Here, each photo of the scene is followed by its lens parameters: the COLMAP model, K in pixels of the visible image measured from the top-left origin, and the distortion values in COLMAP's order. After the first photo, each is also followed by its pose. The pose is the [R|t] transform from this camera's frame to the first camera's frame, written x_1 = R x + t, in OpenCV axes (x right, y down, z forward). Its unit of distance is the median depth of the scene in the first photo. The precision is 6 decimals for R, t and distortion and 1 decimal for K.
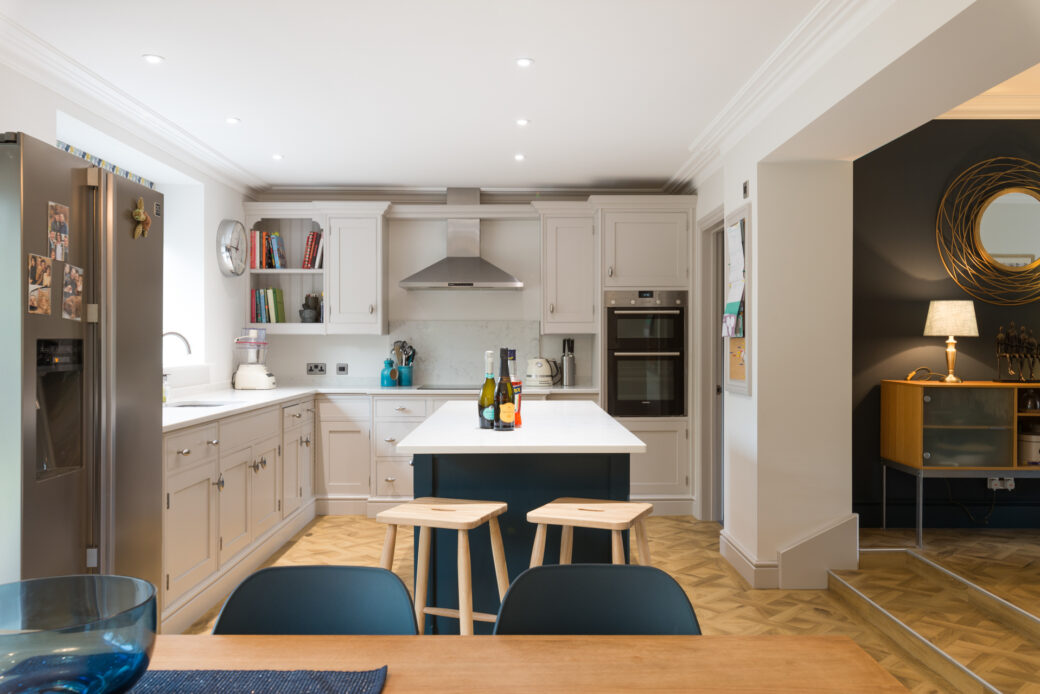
lens RADIAL K [[866.9, 0, 520.0], [0, 866.9, 347.0], [0, 0, 1]] dist [0.005156, -0.002257]
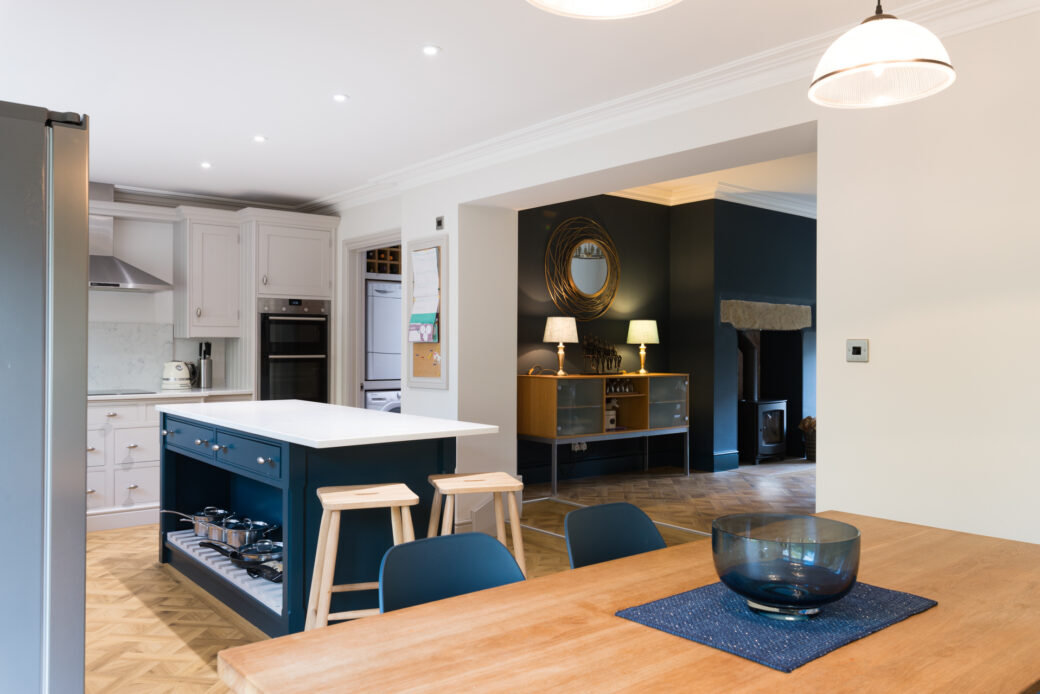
lens RADIAL K [[807.9, 0, 520.0], [0, 807.9, 347.0], [0, 0, 1]] dist [0.001433, -0.000091]
pose [[0.780638, 0.002570, 0.624978, -0.271346], [-0.000131, 0.999992, -0.003948, -0.000118], [-0.624983, 0.003000, 0.780632, 0.021554]]
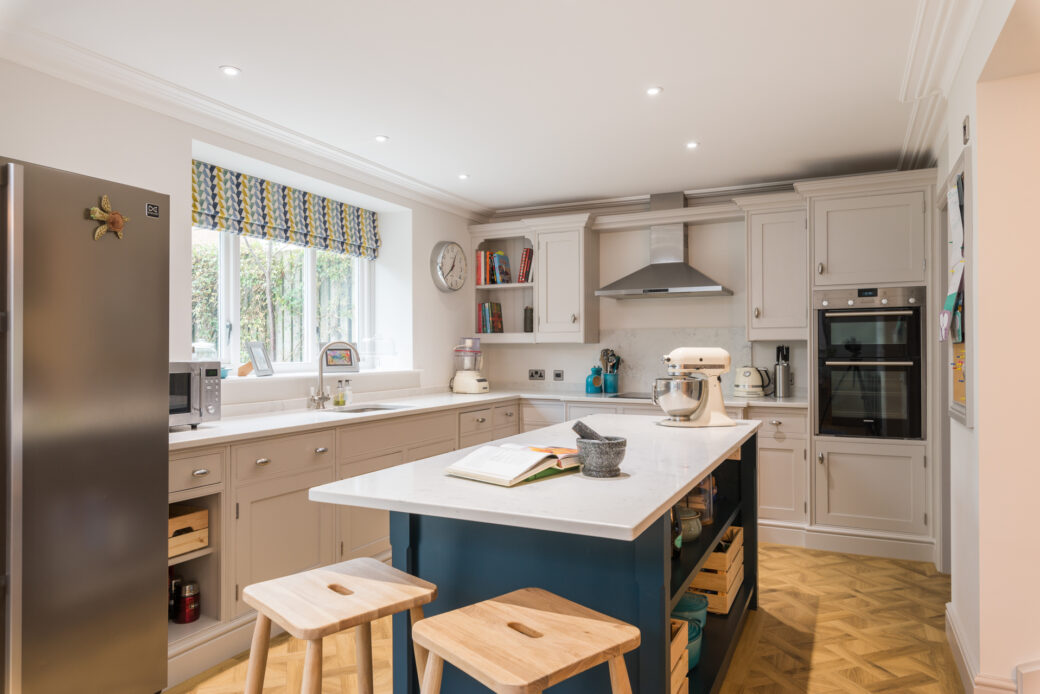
lens RADIAL K [[669.3, 0, 520.0], [0, 669.3, 347.0], [0, 0, 1]] dist [0.005631, -0.000864]
pose [[0.896220, -0.004542, -0.443587, 0.130343], [0.000096, 0.999950, -0.010046, -0.001384], [0.443611, 0.008961, 0.896175, 0.262448]]
